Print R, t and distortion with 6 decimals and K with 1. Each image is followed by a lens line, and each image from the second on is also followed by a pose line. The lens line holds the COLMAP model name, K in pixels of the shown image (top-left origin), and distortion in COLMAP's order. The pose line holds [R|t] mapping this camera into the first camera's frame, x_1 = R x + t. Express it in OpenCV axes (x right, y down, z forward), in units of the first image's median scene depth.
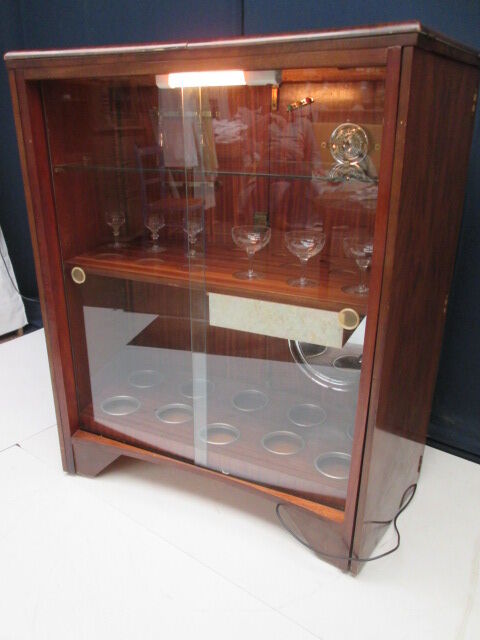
lens RADIAL K [[533.2, 0, 240.0], [0, 533.2, 320.0], [0, 0, 1]] dist [-0.028762, 0.008411]
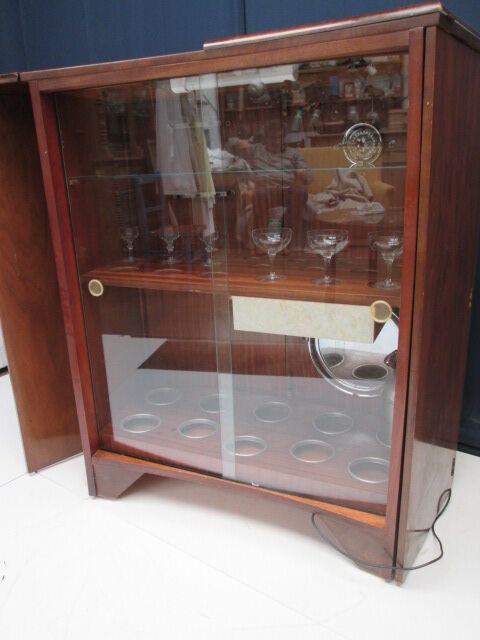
lens RADIAL K [[533.2, 0, 240.0], [0, 533.2, 320.0], [0, 0, 1]] dist [-0.028762, 0.008411]
pose [[0.998728, -0.050219, 0.004429, -0.045787], [0.050391, 0.997035, -0.058155, 0.045910], [-0.001495, 0.058304, 0.998298, 0.023204]]
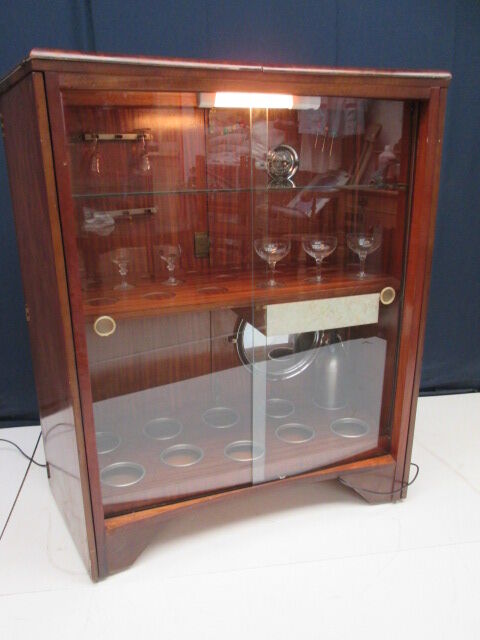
lens RADIAL K [[533.2, 0, 240.0], [0, 533.2, 320.0], [0, 0, 1]] dist [-0.028762, 0.008411]
pose [[0.687629, -0.223548, 0.690791, -0.741358], [0.262581, 0.963590, 0.050450, -0.081906], [-0.676917, 0.146698, 0.721292, 0.271318]]
